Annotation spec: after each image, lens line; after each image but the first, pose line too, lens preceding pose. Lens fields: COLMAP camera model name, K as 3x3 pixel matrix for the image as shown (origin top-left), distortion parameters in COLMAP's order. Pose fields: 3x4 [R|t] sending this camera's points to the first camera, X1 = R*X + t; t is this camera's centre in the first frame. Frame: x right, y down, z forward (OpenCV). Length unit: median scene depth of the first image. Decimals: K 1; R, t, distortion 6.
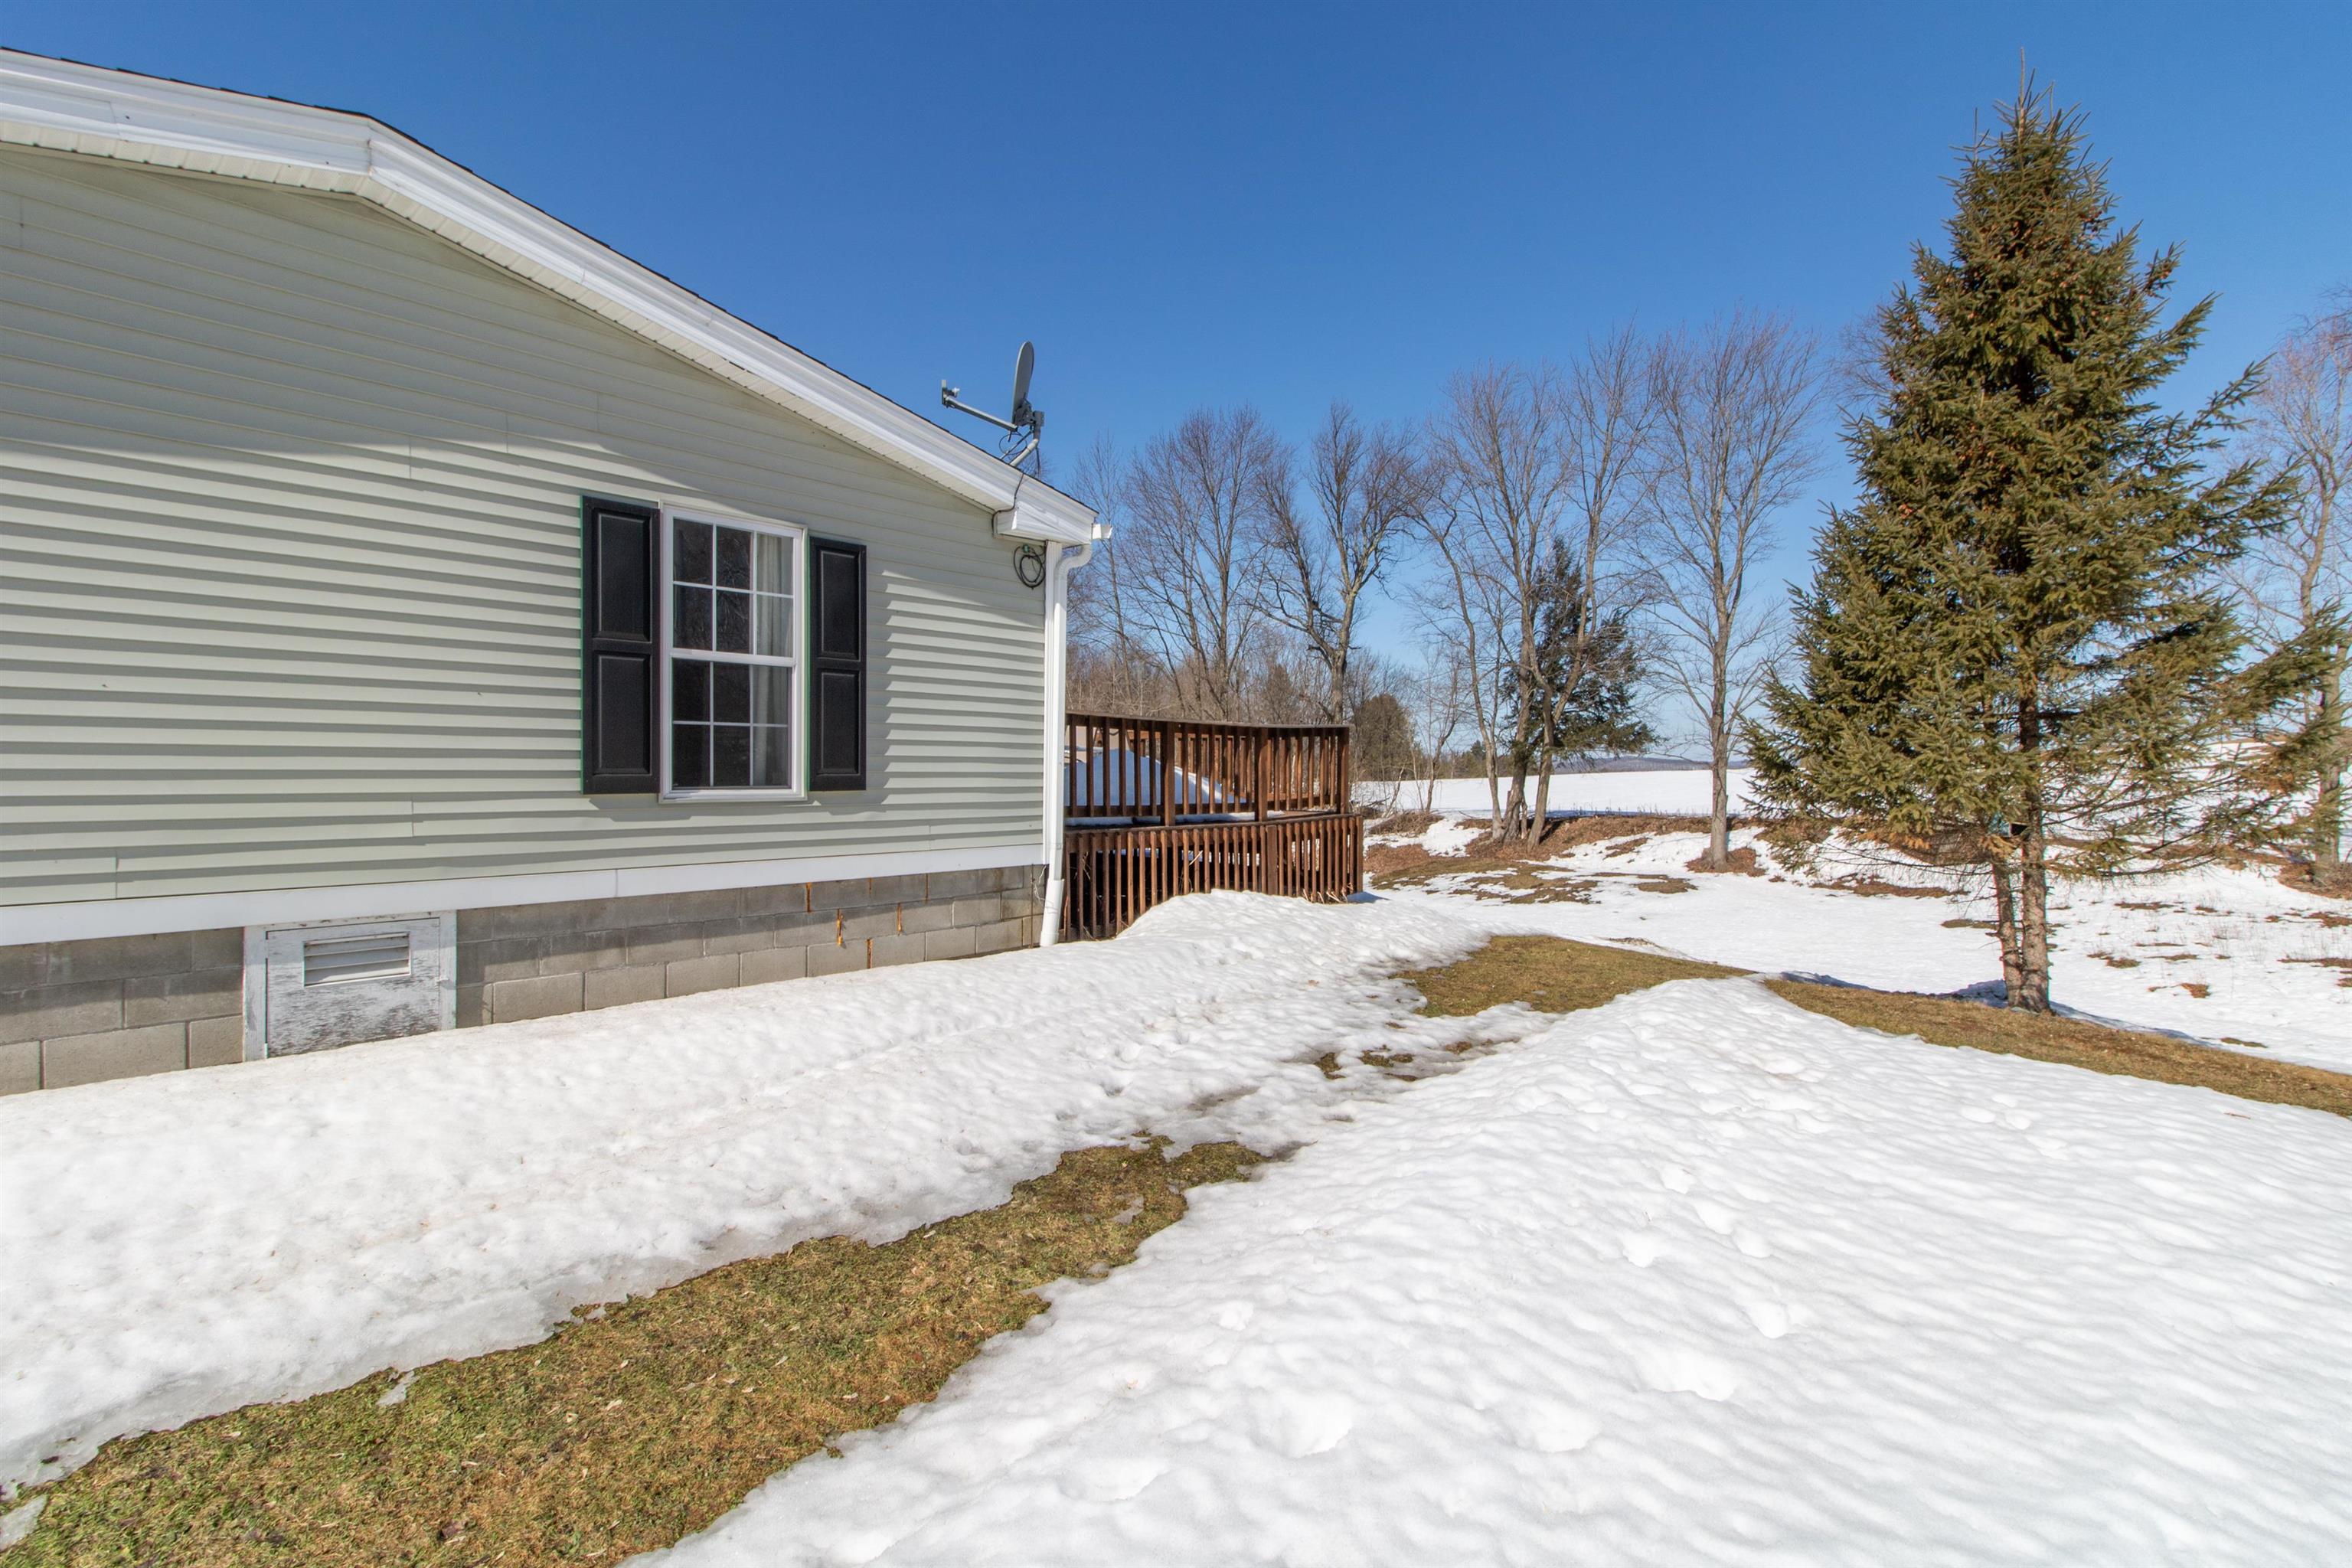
lens RADIAL K [[1106.6, 0, 1180.7], [0, 1106.6, 784.6], [0, 0, 1]] dist [0.005578, -0.000168]
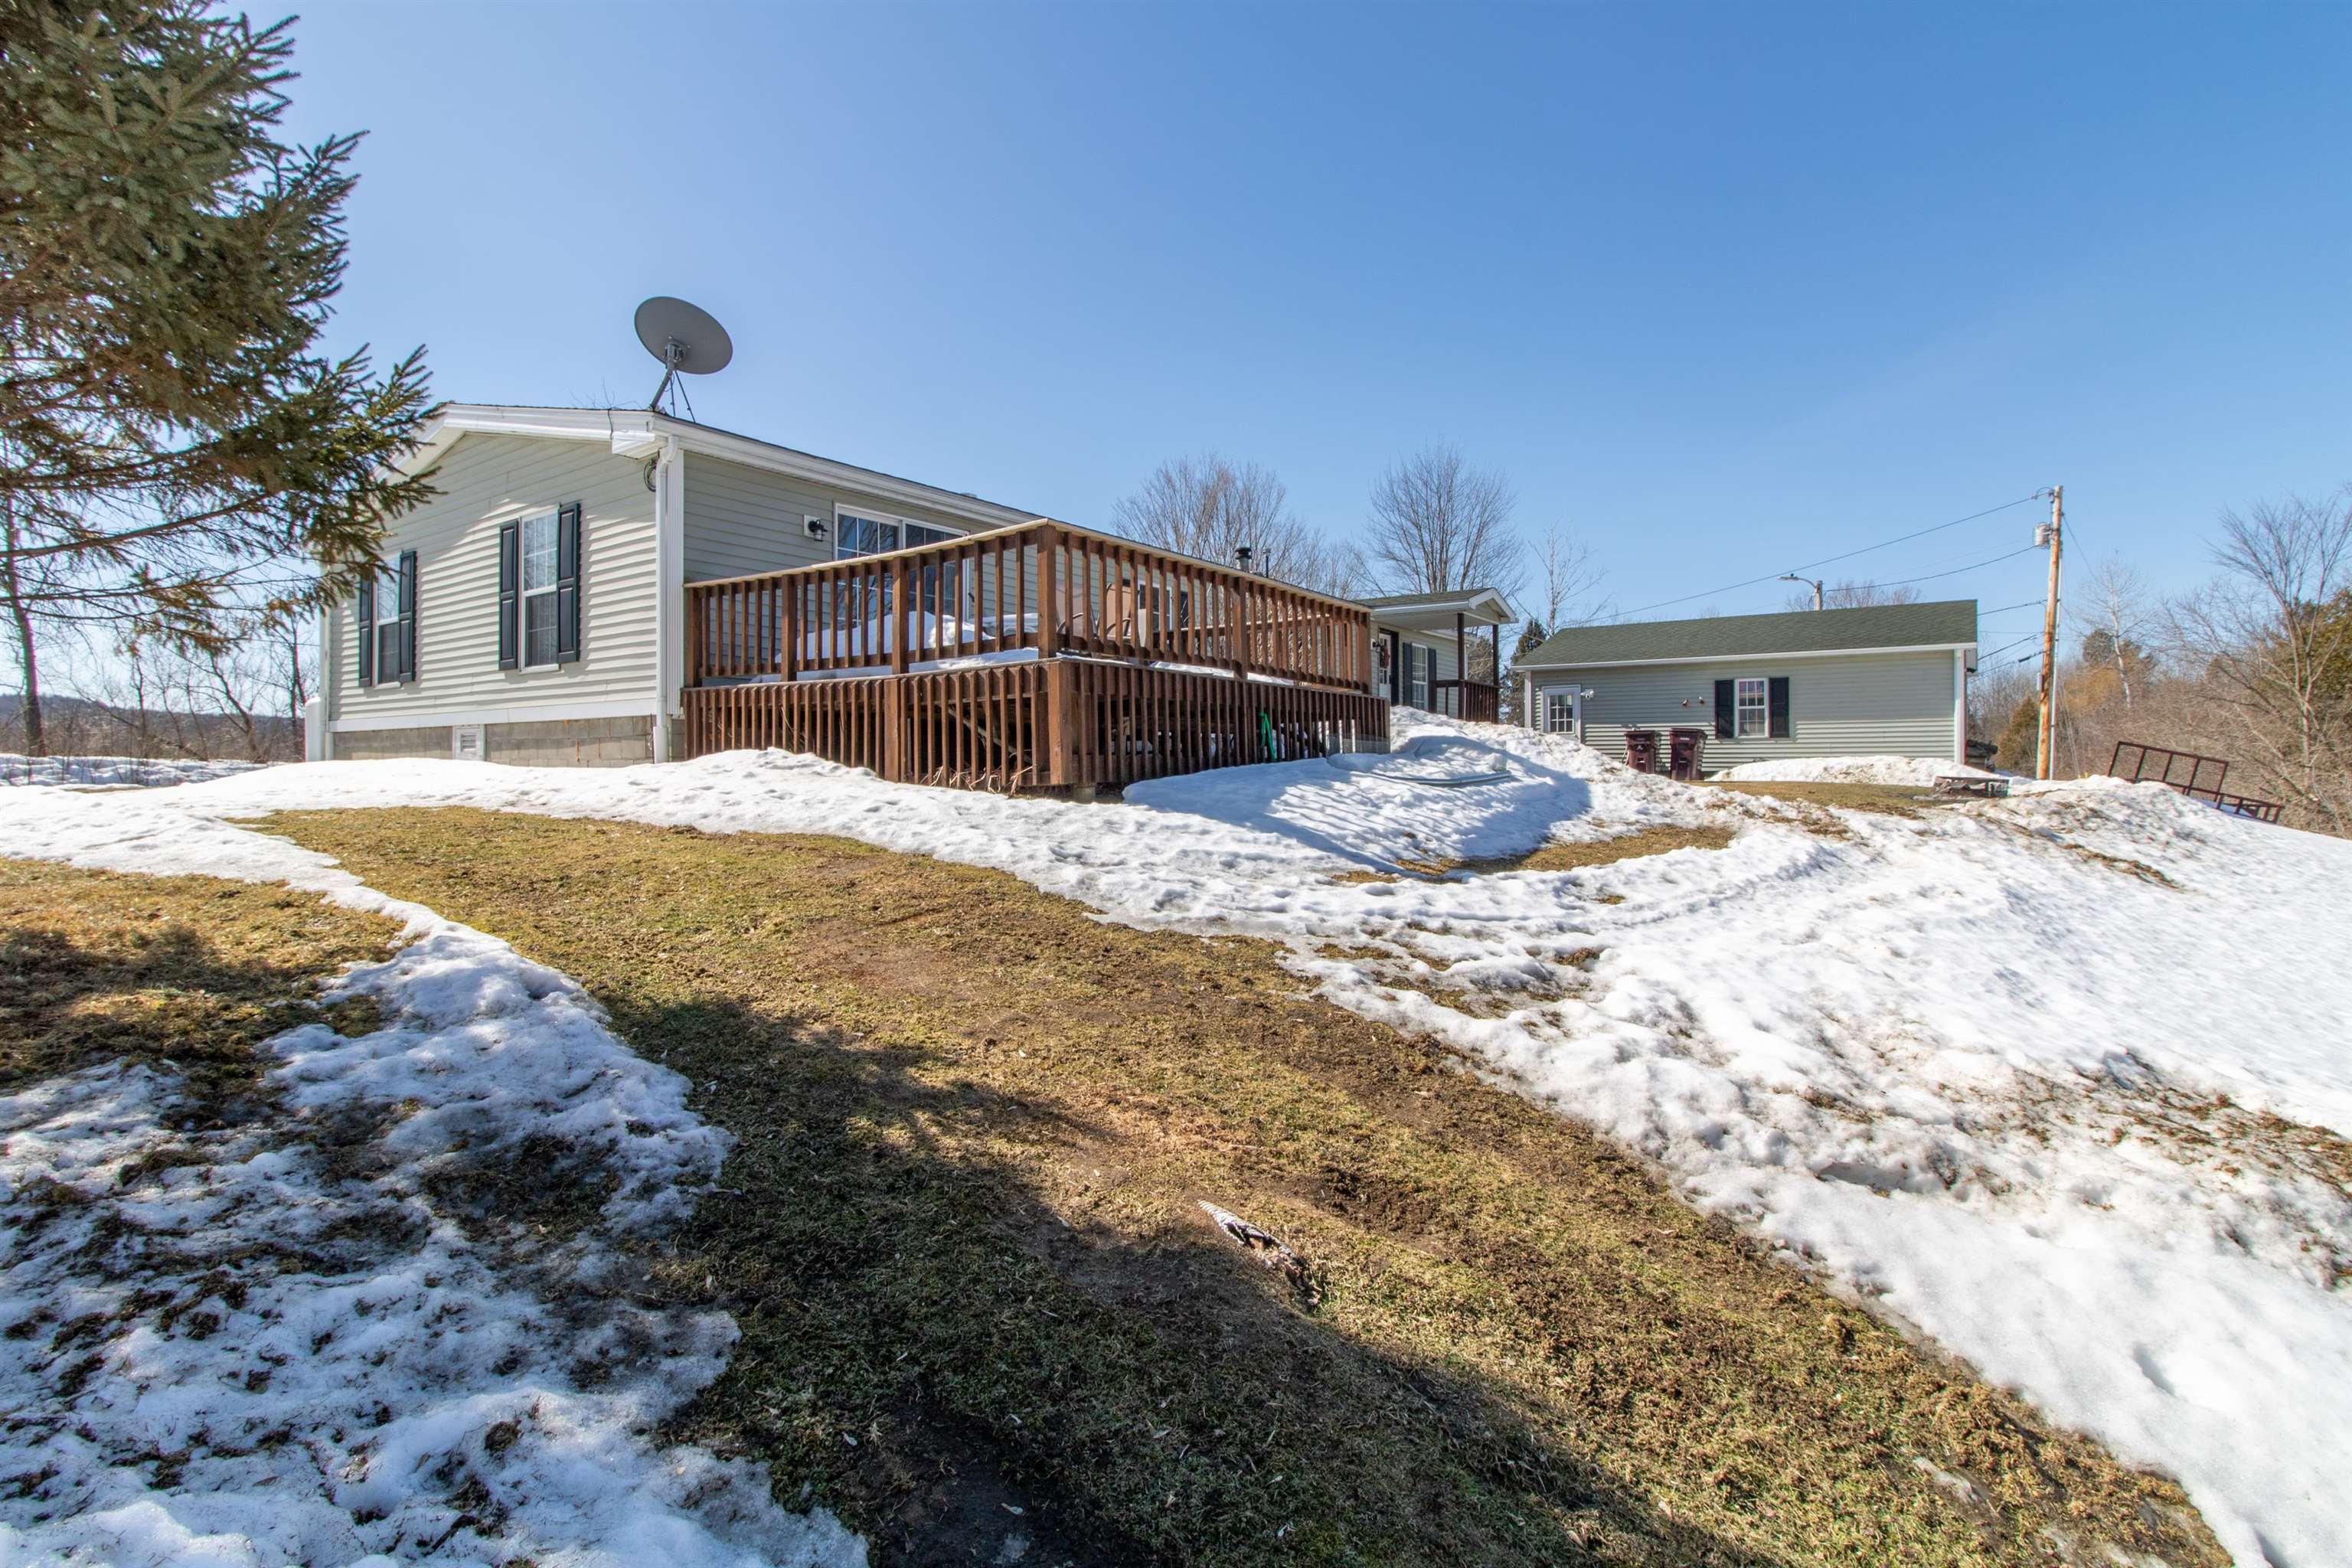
lens RADIAL K [[1106.6, 0, 1164.9], [0, 1106.6, 769.9], [0, 0, 1]] dist [0.005578, -0.000168]
pose [[0.090148, -0.010383, -0.995874, 0.985904], [-0.015369, 0.999812, -0.011815, 0.120240], [0.995810, 0.016371, 0.089971, 1.250571]]
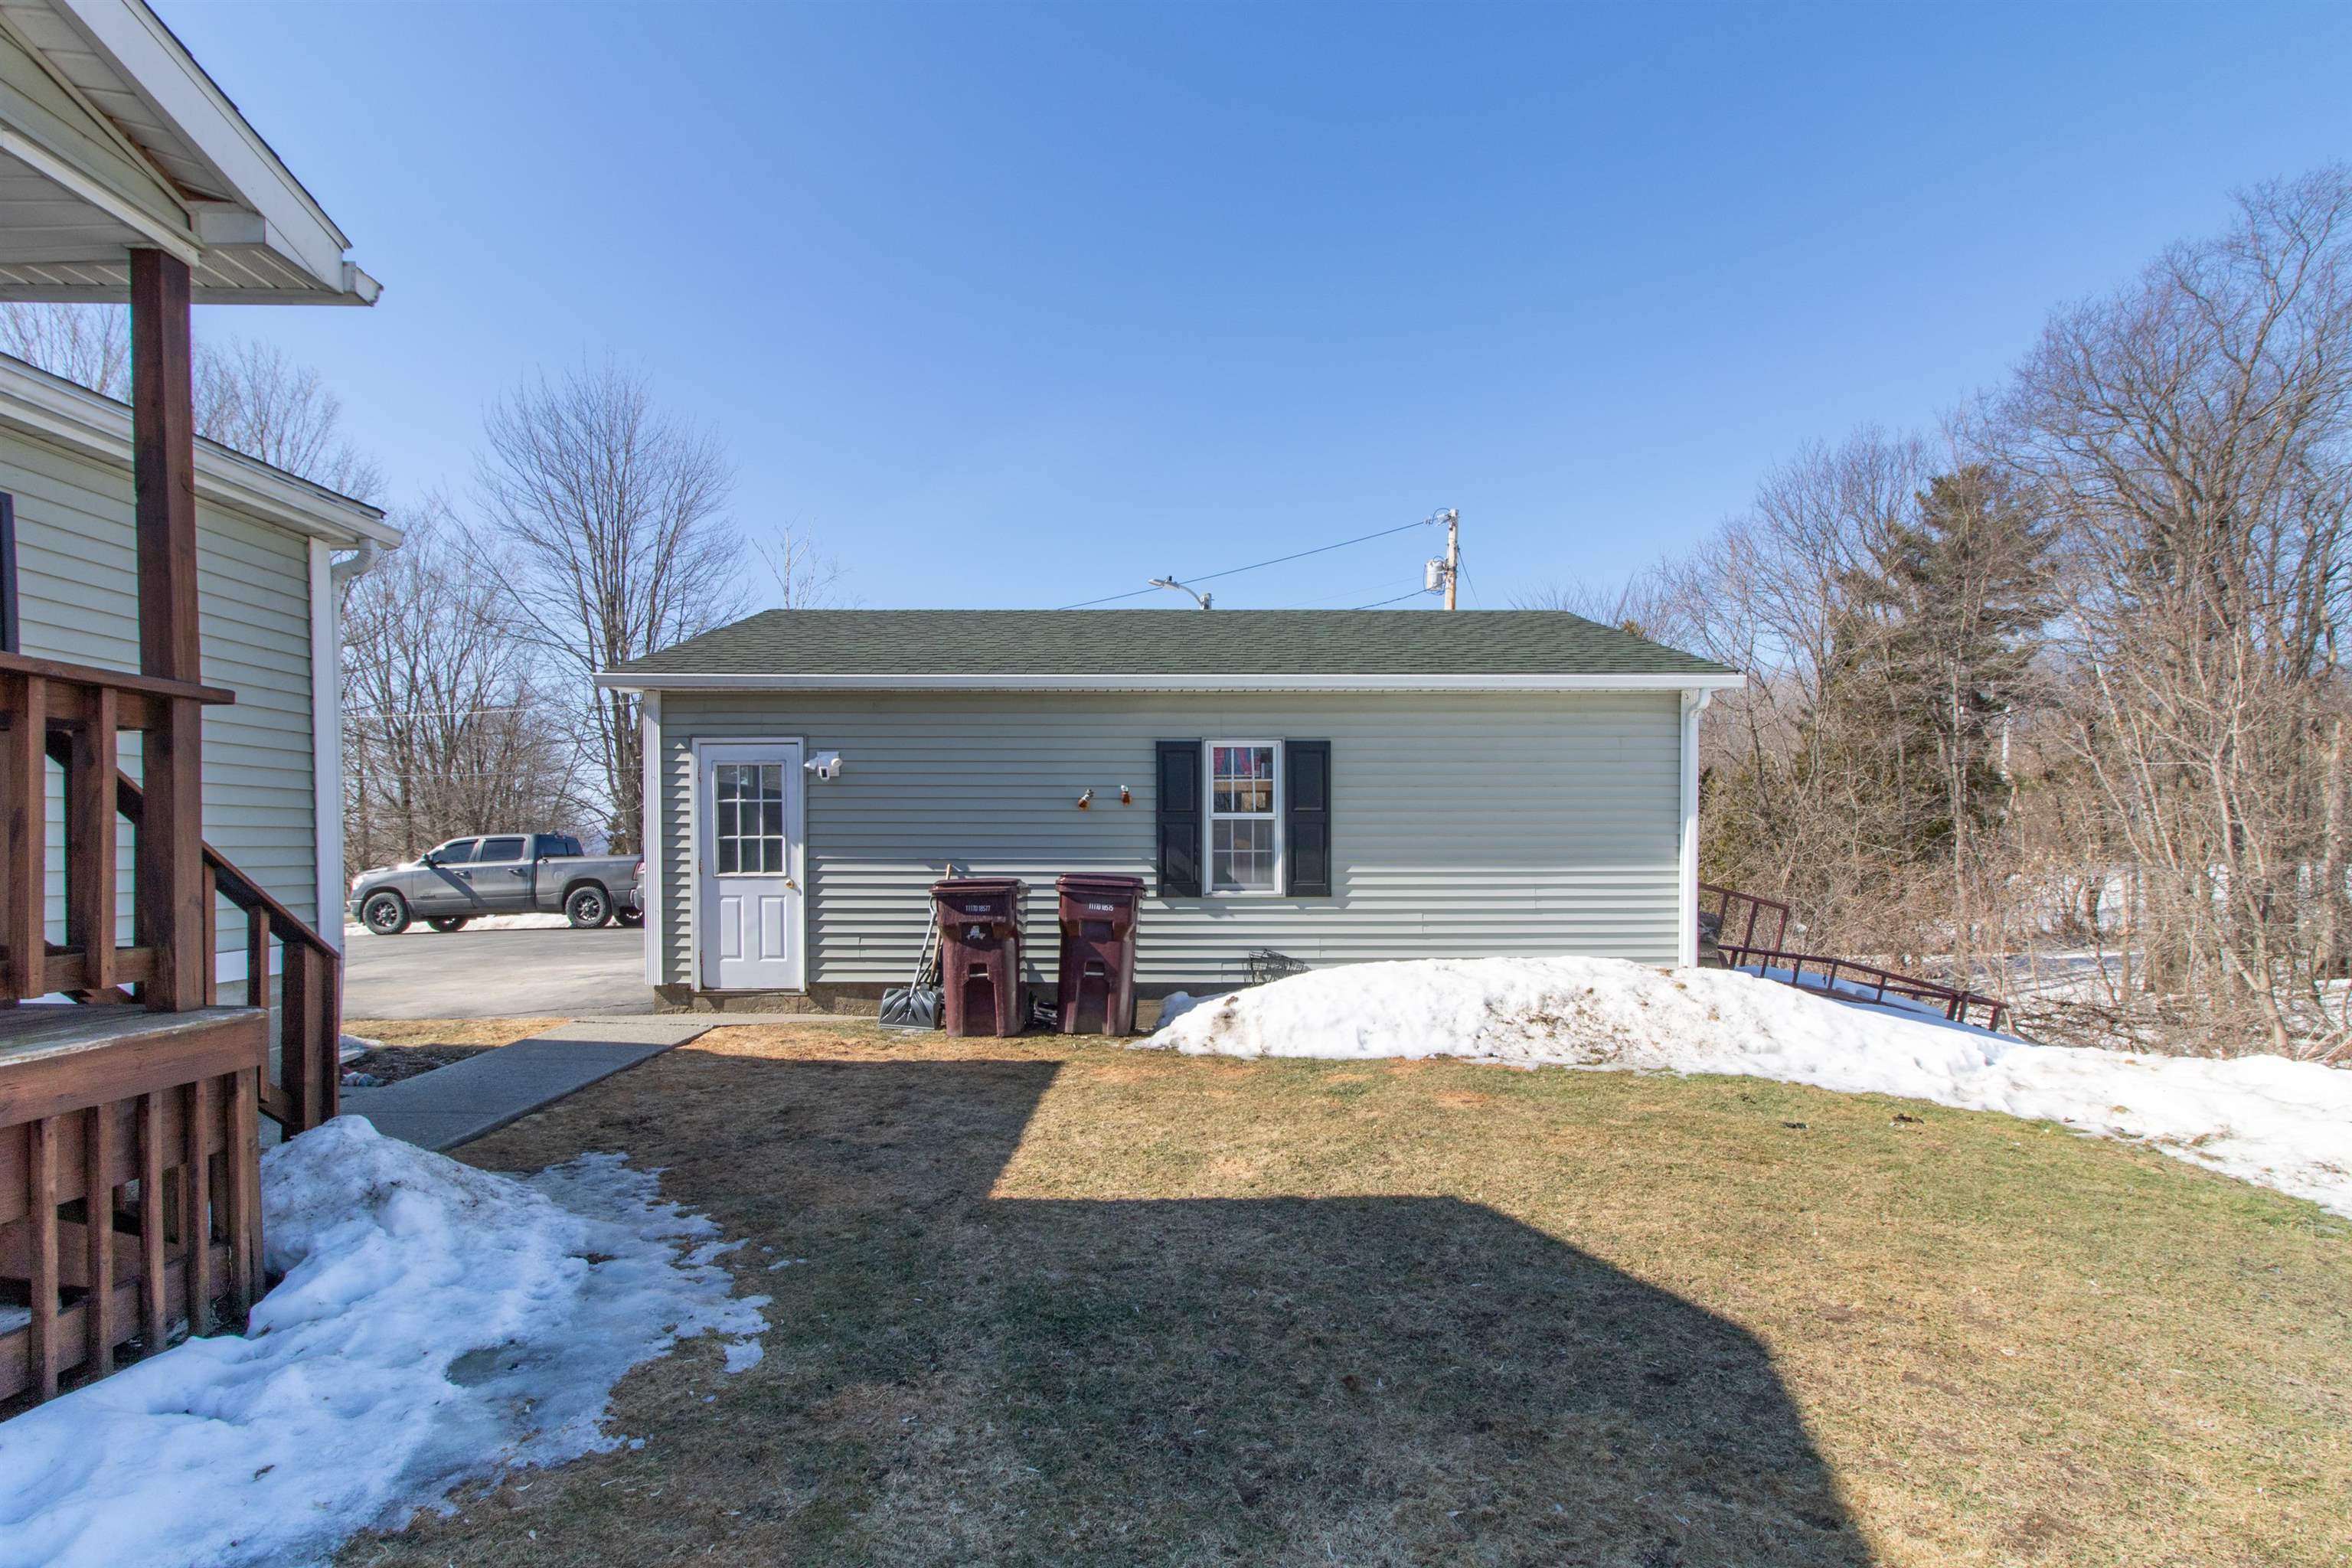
lens RADIAL K [[1106.6, 0, 1165.3], [0, 1106.6, 839.7], [0, 0, 1]] dist [0.005578, -0.000168]
pose [[0.672132, -0.016092, -0.740256, -0.752822], [-0.000576, 0.999752, -0.022257, -0.032054], [0.740431, 0.015386, 0.671956, 2.117949]]
